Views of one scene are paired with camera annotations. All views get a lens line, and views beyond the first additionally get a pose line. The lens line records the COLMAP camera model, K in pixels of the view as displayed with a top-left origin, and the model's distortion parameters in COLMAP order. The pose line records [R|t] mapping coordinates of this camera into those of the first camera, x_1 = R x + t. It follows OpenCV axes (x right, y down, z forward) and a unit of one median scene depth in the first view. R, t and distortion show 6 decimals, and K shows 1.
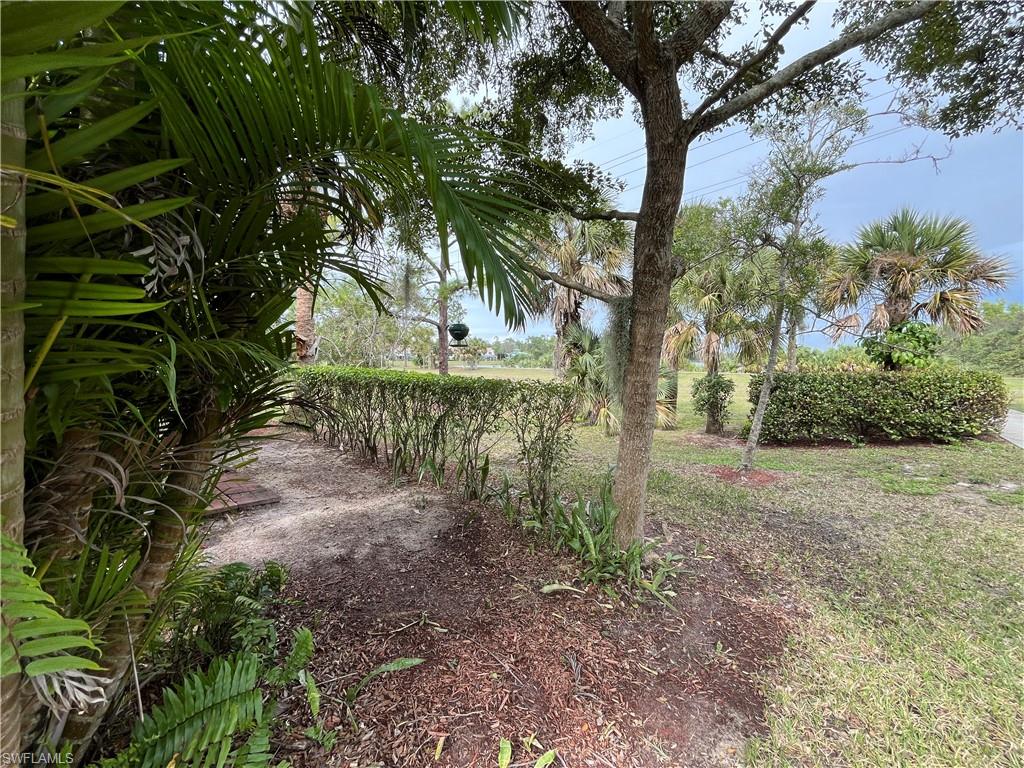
lens RADIAL K [[411.6, 0, 512.0], [0, 411.6, 384.0], [0, 0, 1]] dist [0.000614, 0.000093]
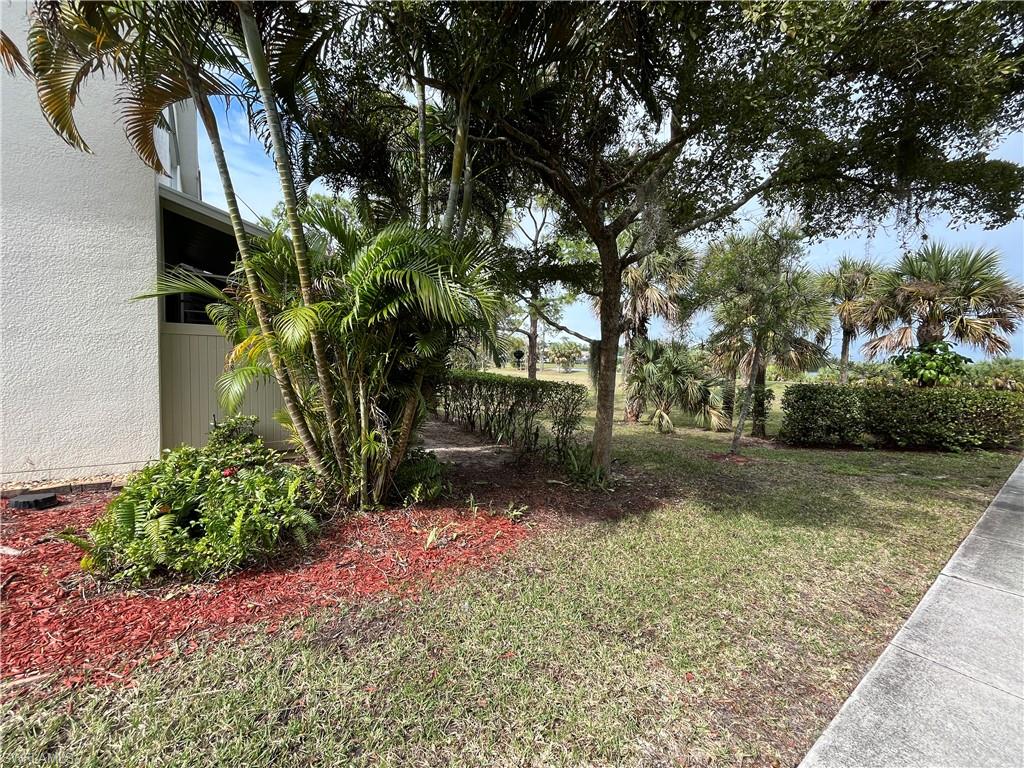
lens RADIAL K [[411.6, 0, 512.0], [0, 411.6, 384.0], [0, 0, 1]] dist [0.000614, 0.000093]
pose [[0.972116, 0.036669, -0.231614, 0.096542], [-0.038236, 0.999266, -0.002279, 0.004654], [0.231361, 0.011072, 0.972805, -0.285197]]
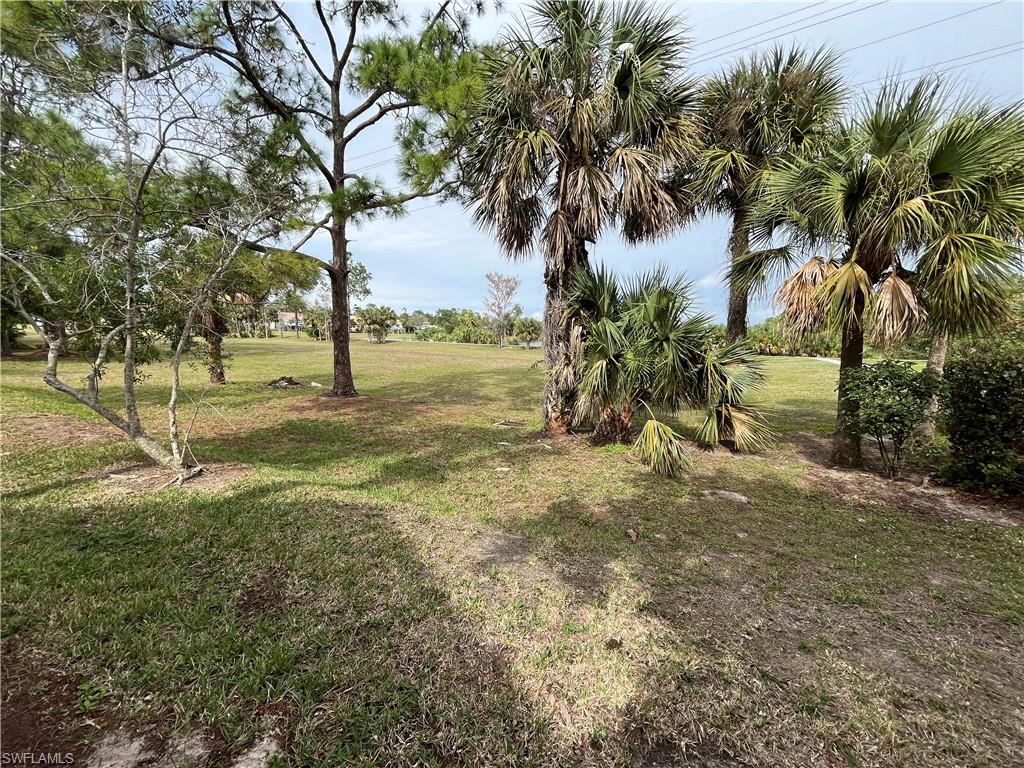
lens RADIAL K [[411.6, 0, 512.0], [0, 411.6, 384.0], [0, 0, 1]] dist [0.000614, 0.000093]
pose [[0.976000, -0.002927, 0.217752, -0.091544], [-0.010329, 0.998162, 0.059715, -0.021884], [-0.217526, -0.060531, 0.974176, 0.618476]]
